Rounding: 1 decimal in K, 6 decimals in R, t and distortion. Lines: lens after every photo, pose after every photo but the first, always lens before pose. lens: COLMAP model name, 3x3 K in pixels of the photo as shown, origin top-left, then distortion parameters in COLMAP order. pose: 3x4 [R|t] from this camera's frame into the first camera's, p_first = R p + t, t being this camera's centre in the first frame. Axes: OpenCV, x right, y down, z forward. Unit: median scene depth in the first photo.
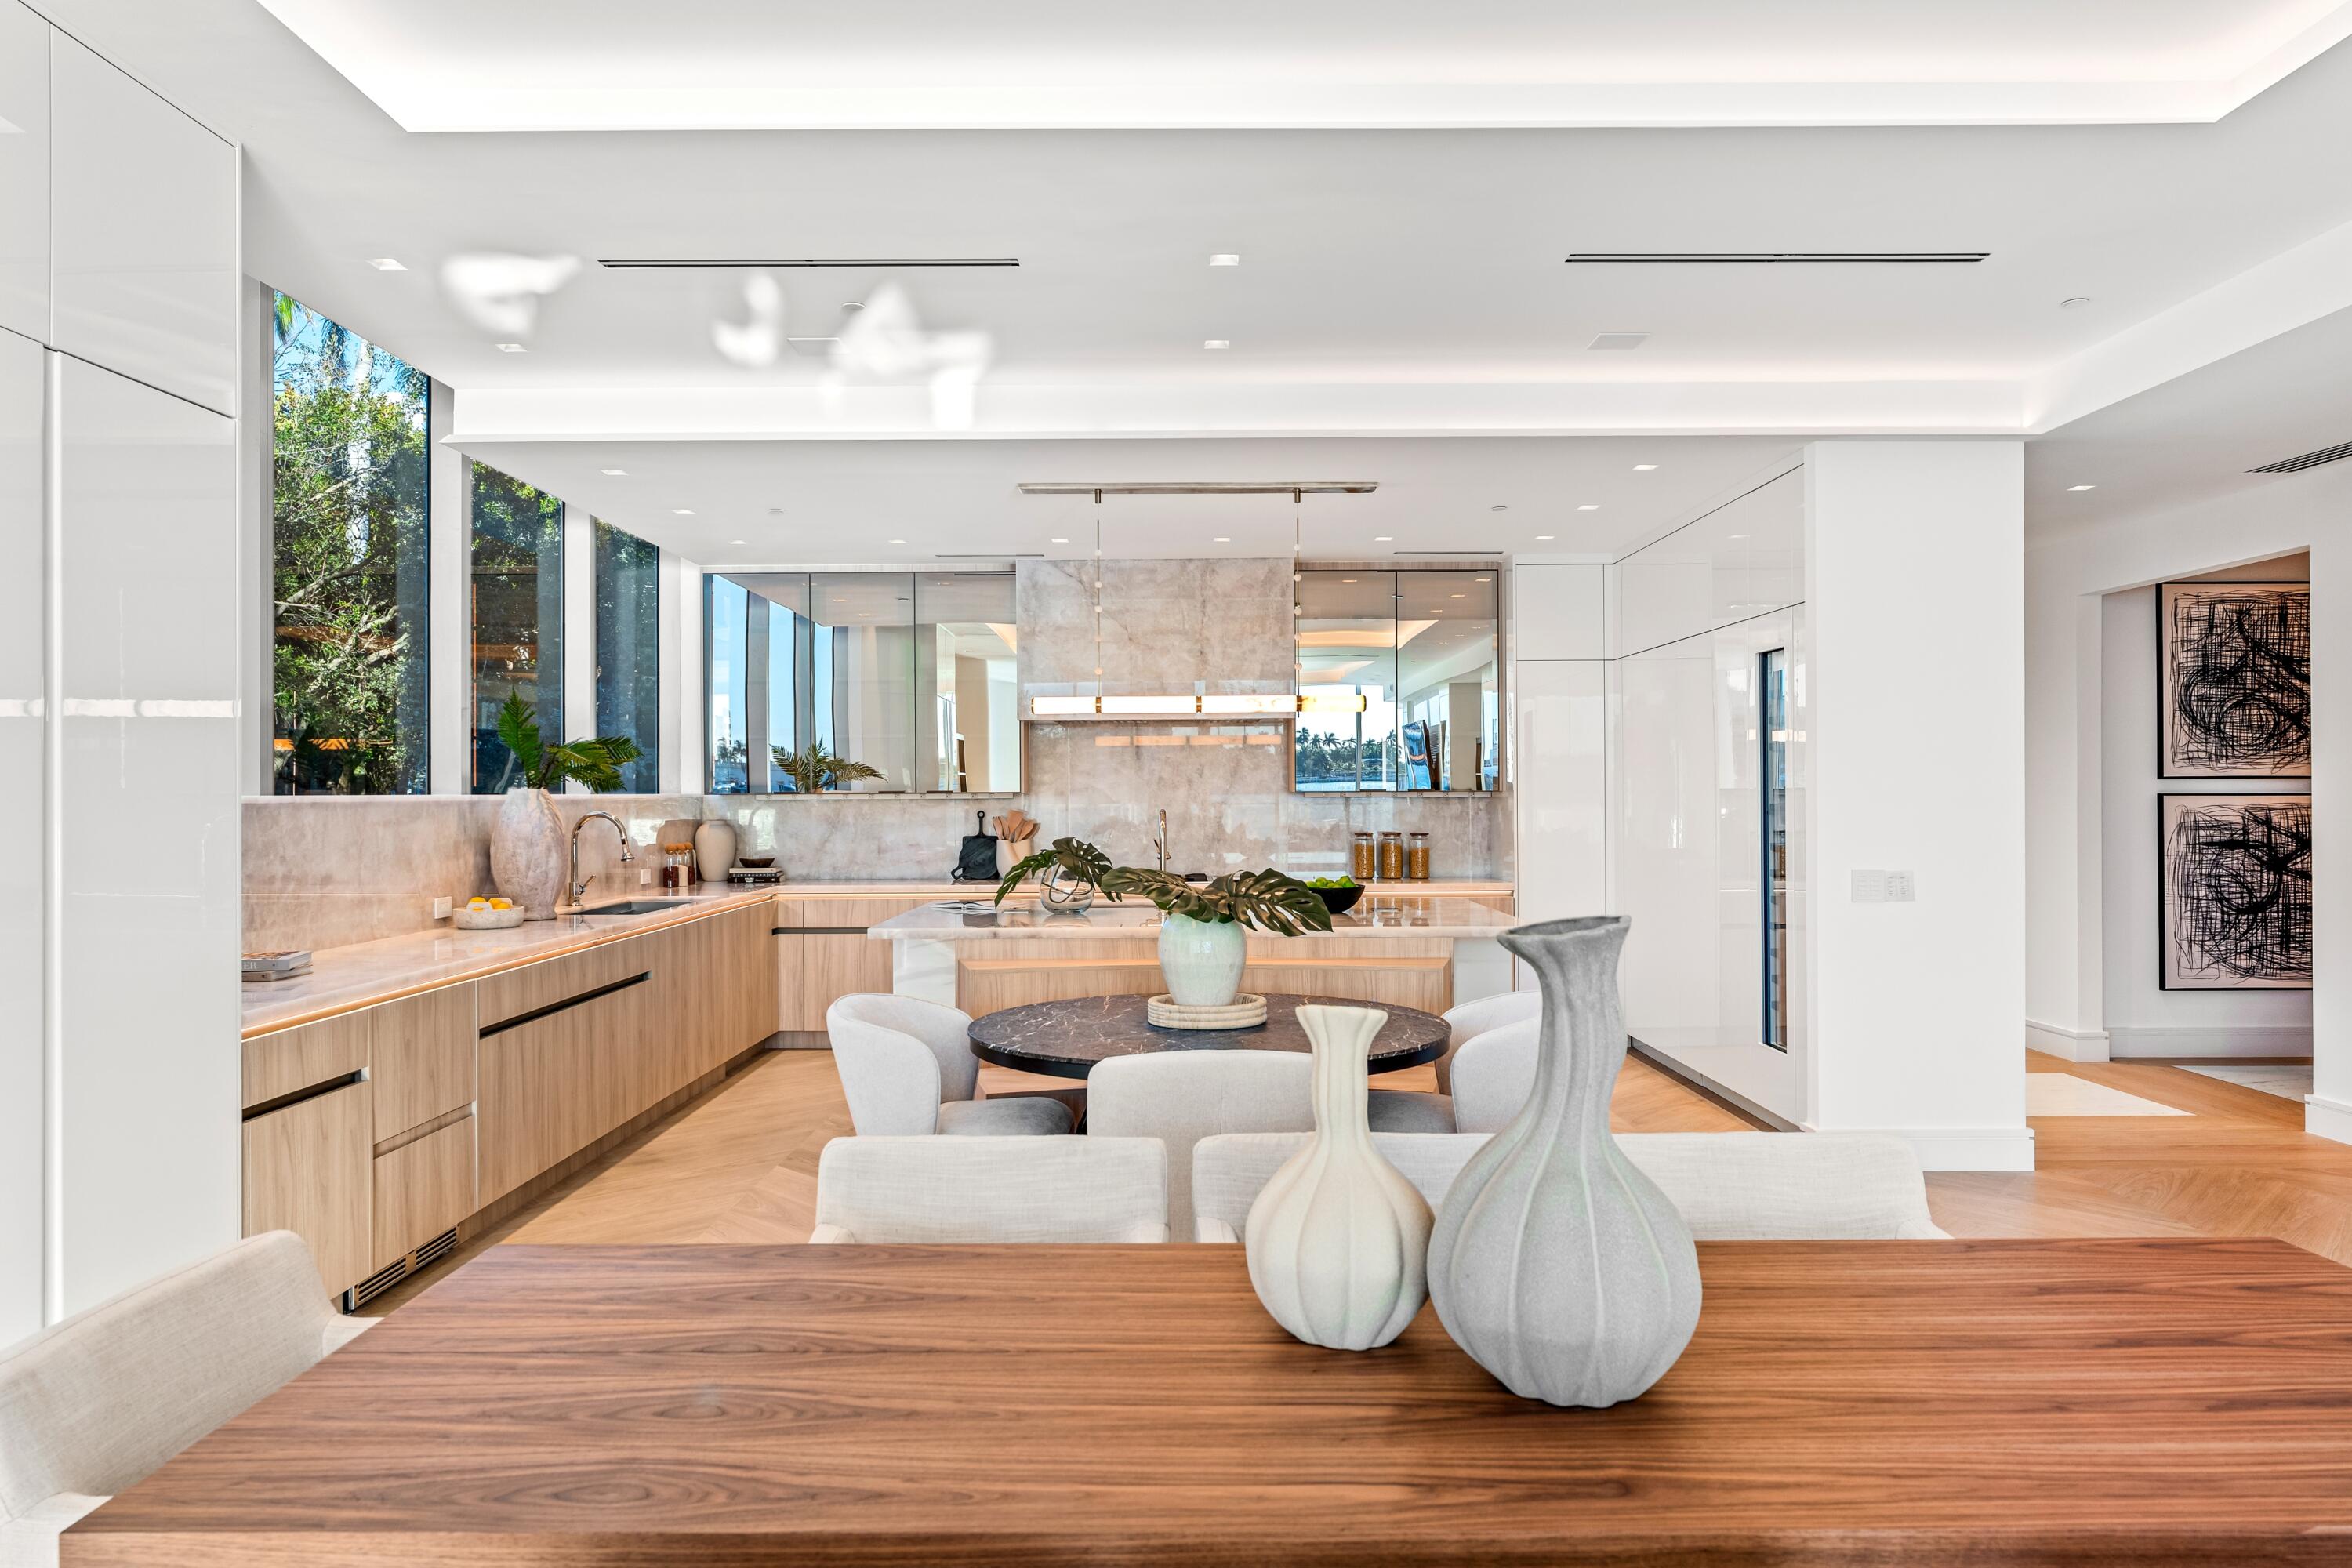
lens RADIAL K [[1492.1, 0, 1172.4], [0, 1492.1, 785.1], [0, 0, 1]] dist [-0.001711, -0.000312]
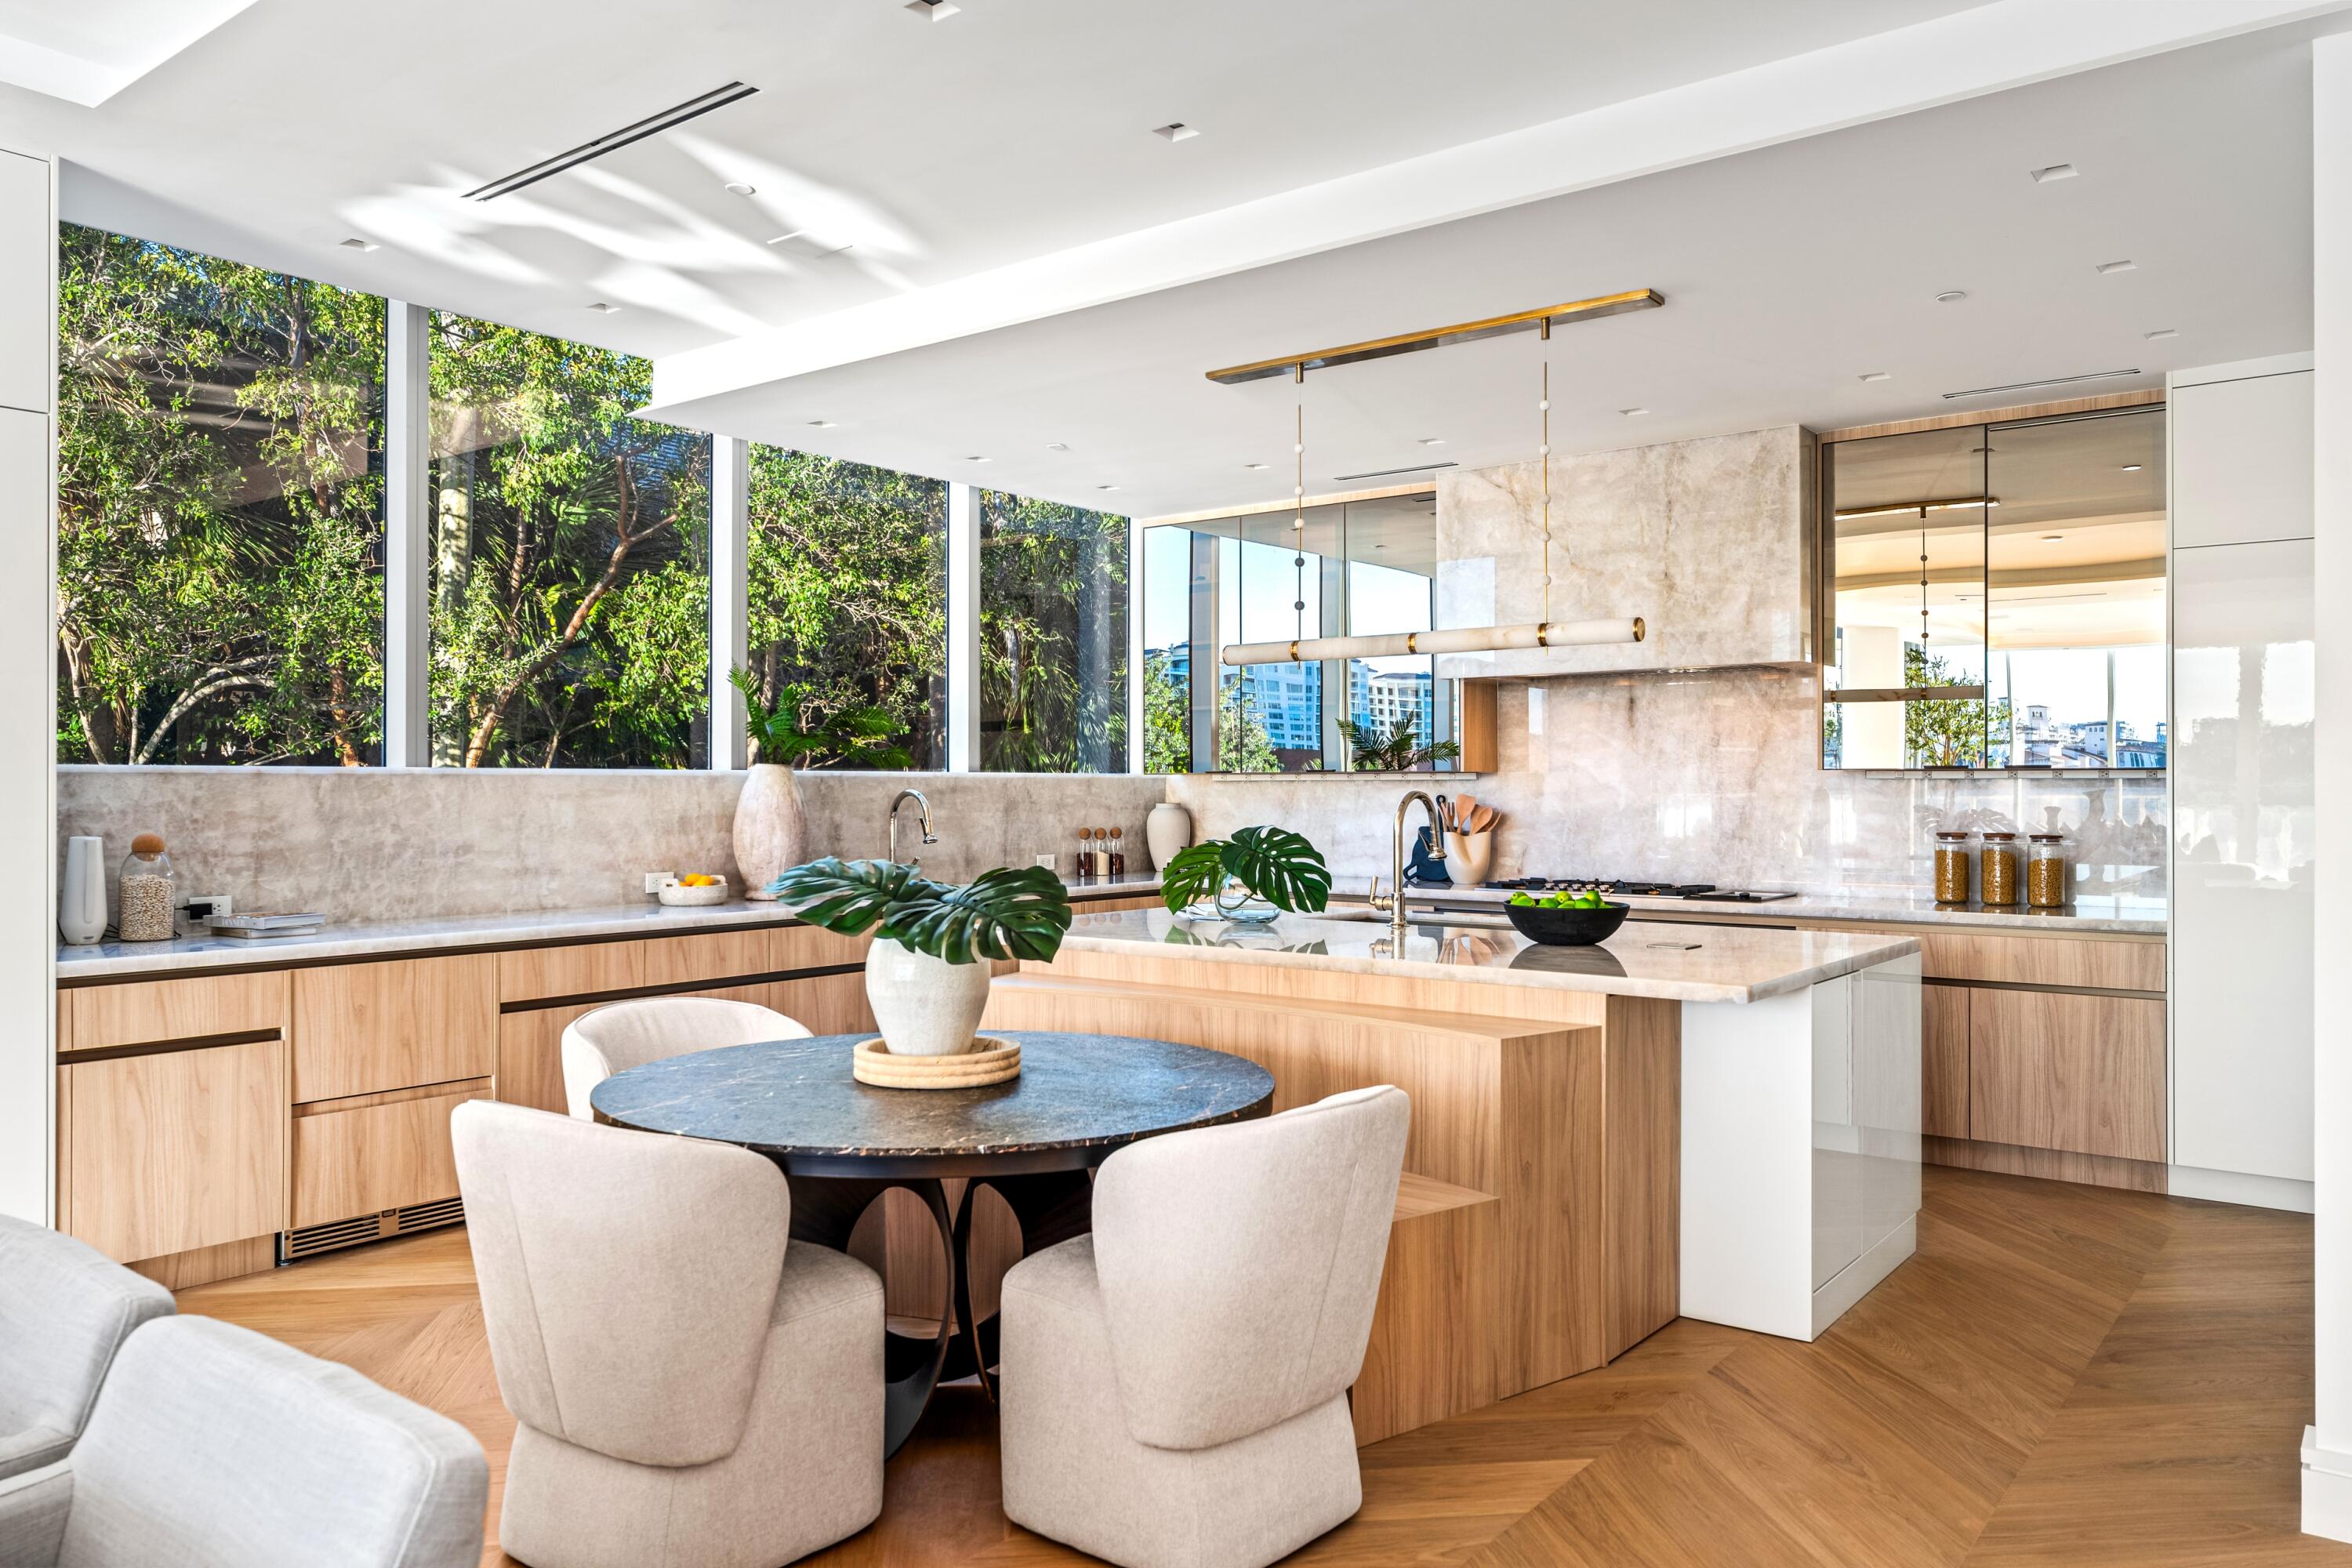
lens RADIAL K [[1652.7, 0, 1179.3], [0, 1652.7, 777.0], [0, 0, 1]] dist [0.001199, 0.003335]
pose [[0.793336, 0.001011, -0.608783, 0.316344], [-0.000181, 0.999999, 0.001425, 0.006821], [0.608784, -0.001020, 0.793336, 0.230407]]
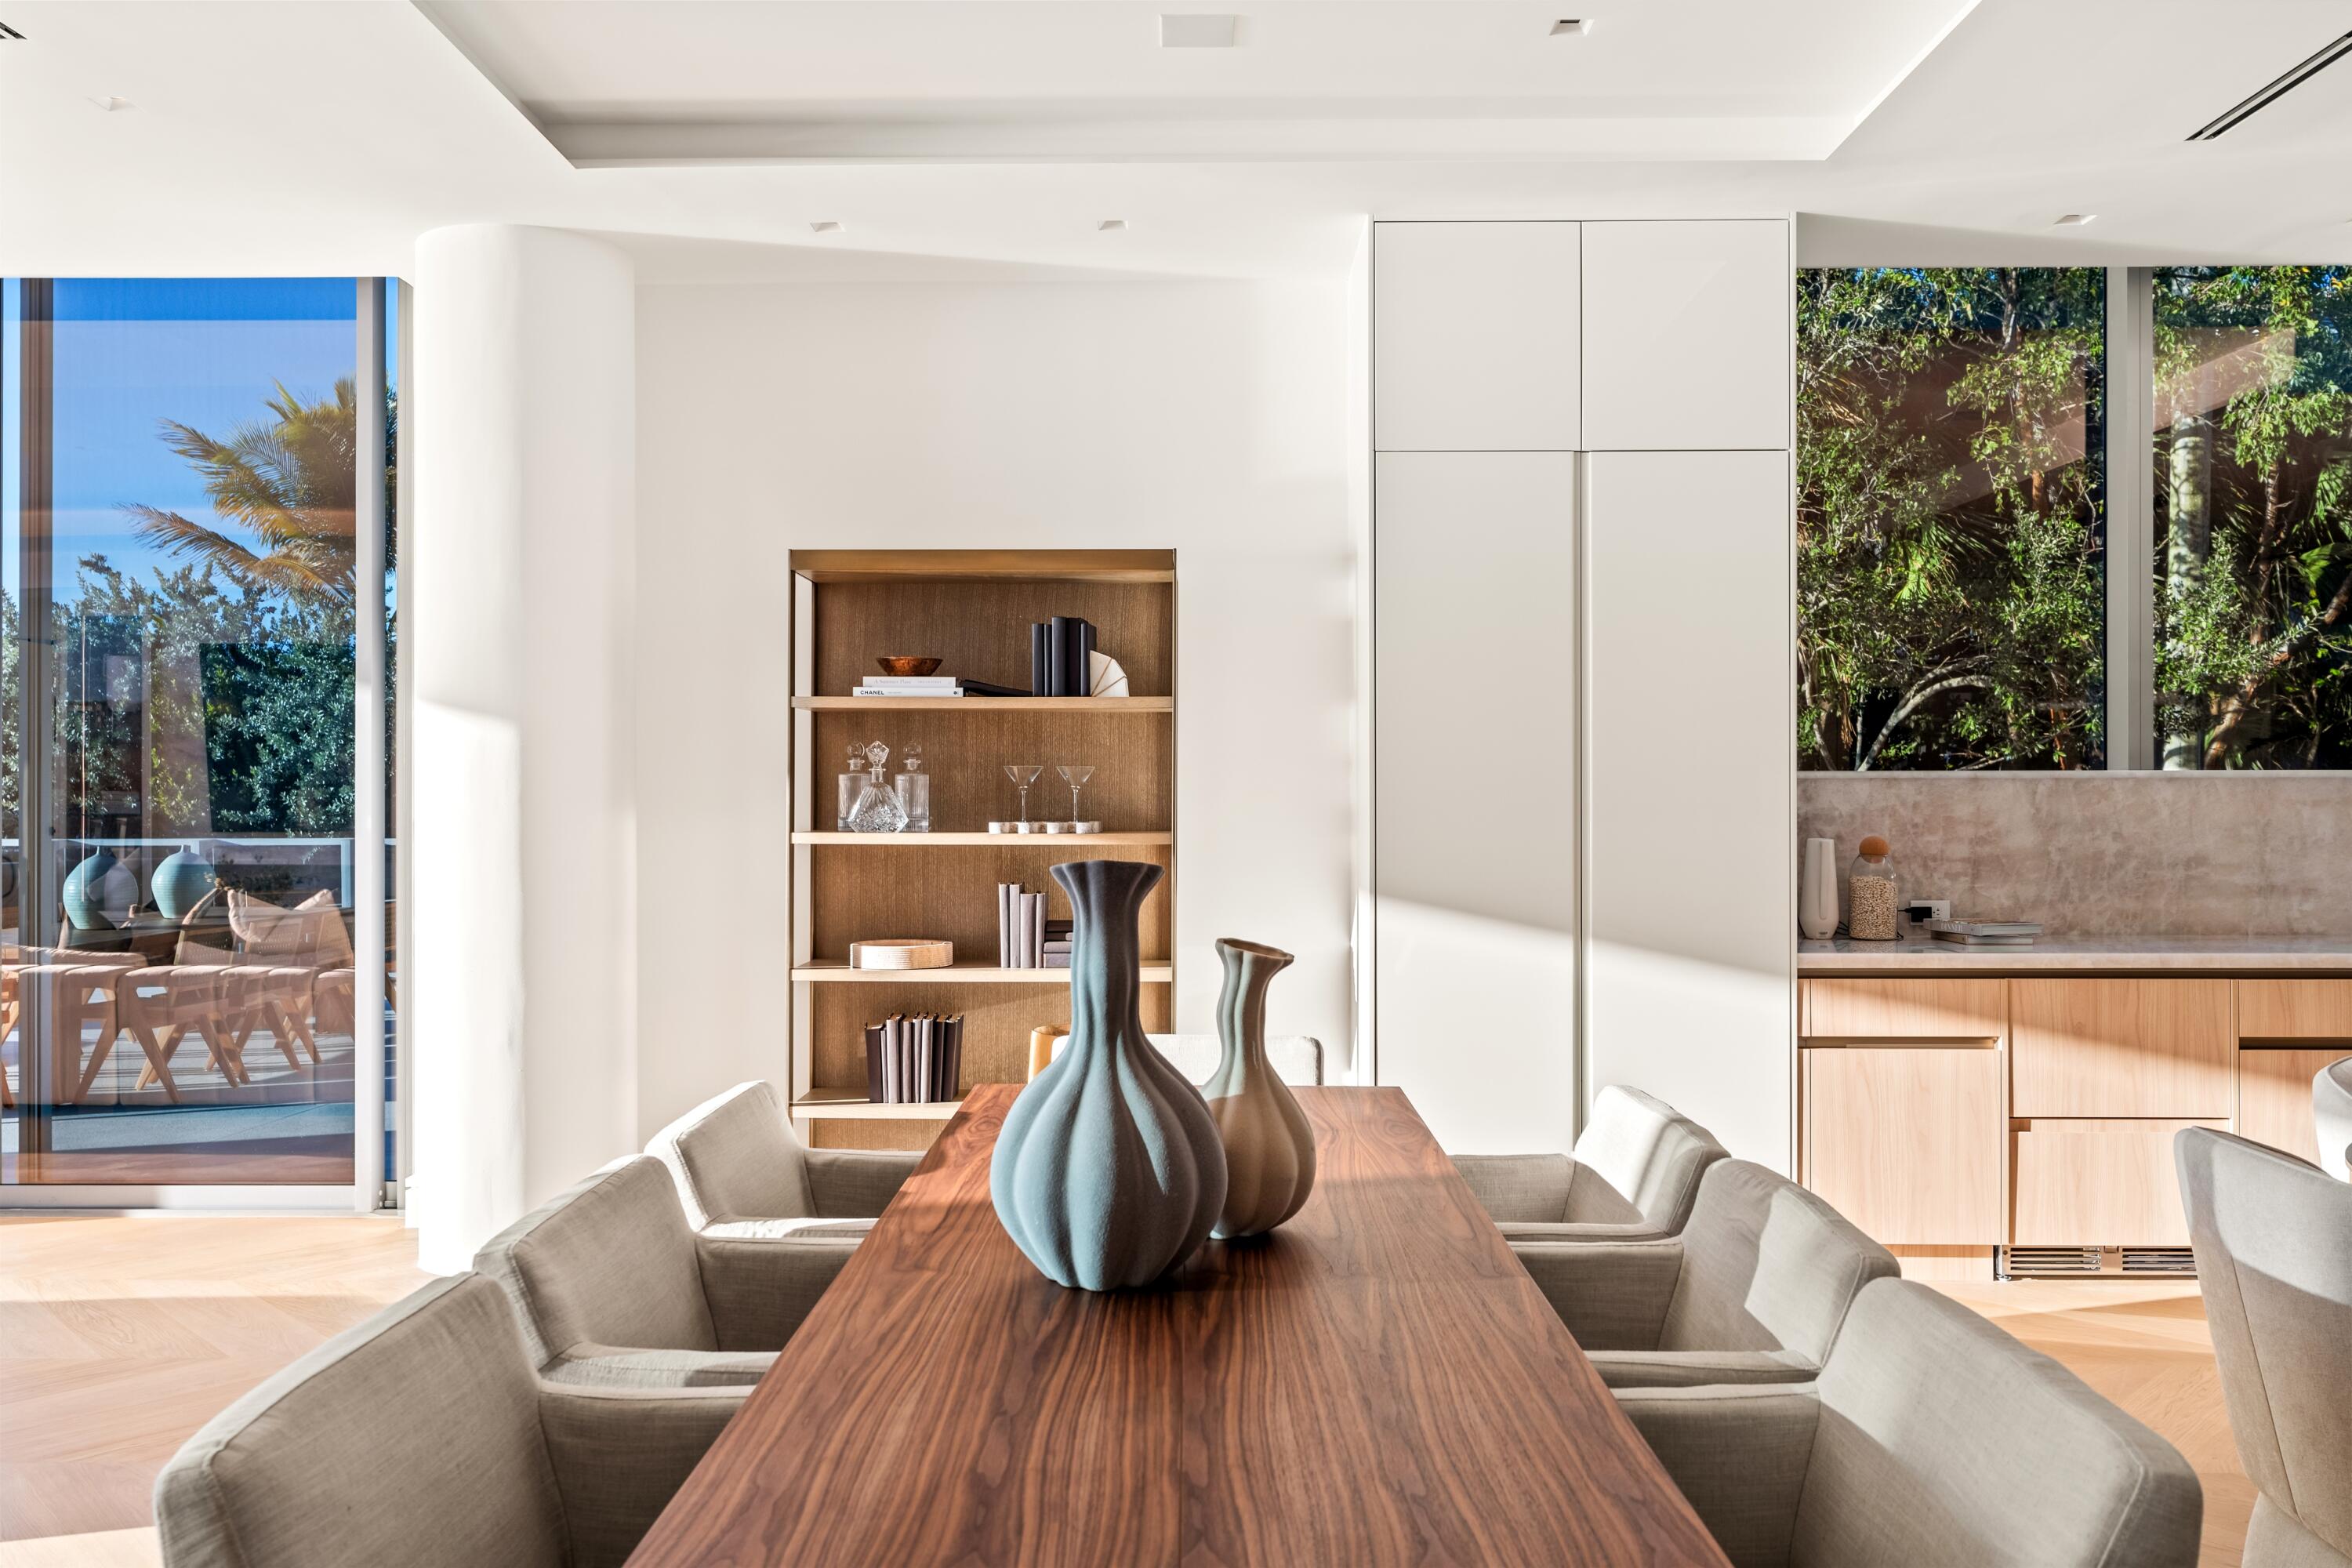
lens RADIAL K [[1826.7, 0, 1161.1], [0, 1826.7, 782.8], [0, 0, 1]] dist [0.000183, 0.000222]
pose [[-0.012295, -0.001059, -0.999924, 0.343807], [0.005905, 0.999982, -0.001132, 0.007232], [0.999907, -0.005918, -0.012289, 0.219632]]
